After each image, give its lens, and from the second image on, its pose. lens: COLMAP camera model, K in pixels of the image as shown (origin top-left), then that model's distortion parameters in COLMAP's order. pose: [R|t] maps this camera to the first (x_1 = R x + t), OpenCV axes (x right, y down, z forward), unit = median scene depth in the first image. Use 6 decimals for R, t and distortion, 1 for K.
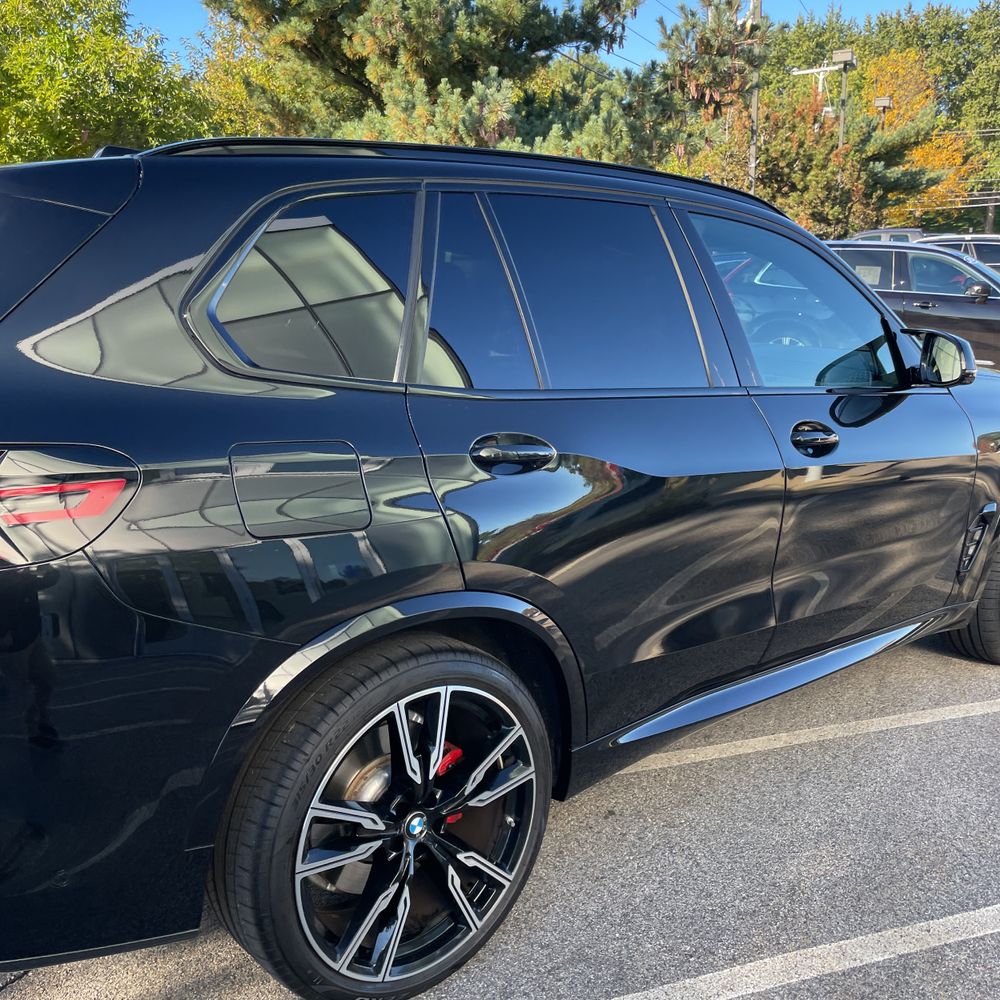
lens RADIAL K [[1008.1, 0, 500.0], [0, 1008.1, 500.0], [0, 0, 1]] dist [0.084648, -0.122502]
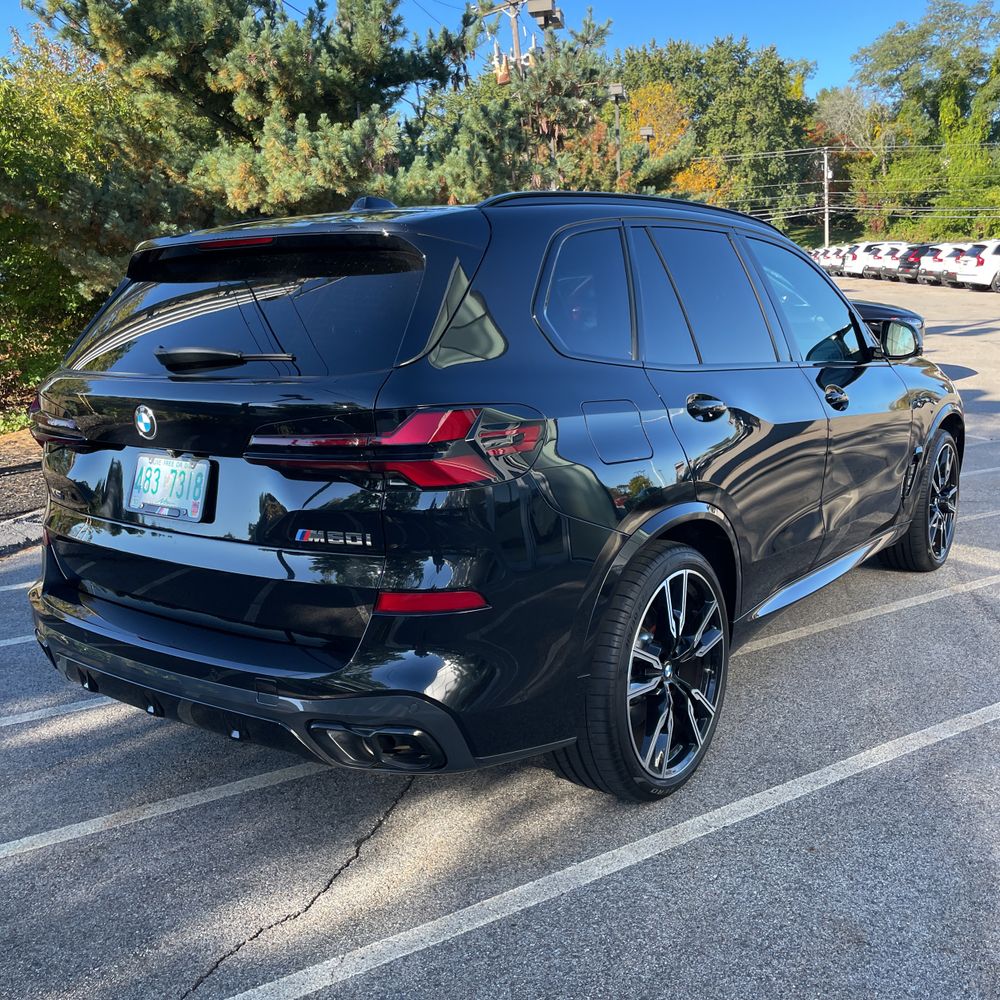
lens RADIAL K [[1007.6, 0, 514.6], [0, 1007.6, 493.5], [0, 0, 1]] dist [0.084504, -0.108147]
pose [[0.973530, -0.072399, 0.216790, -0.107513], [0.078033, 0.996797, -0.017533, 0.015217], [-0.214826, 0.033986, 0.976061, -0.063283]]
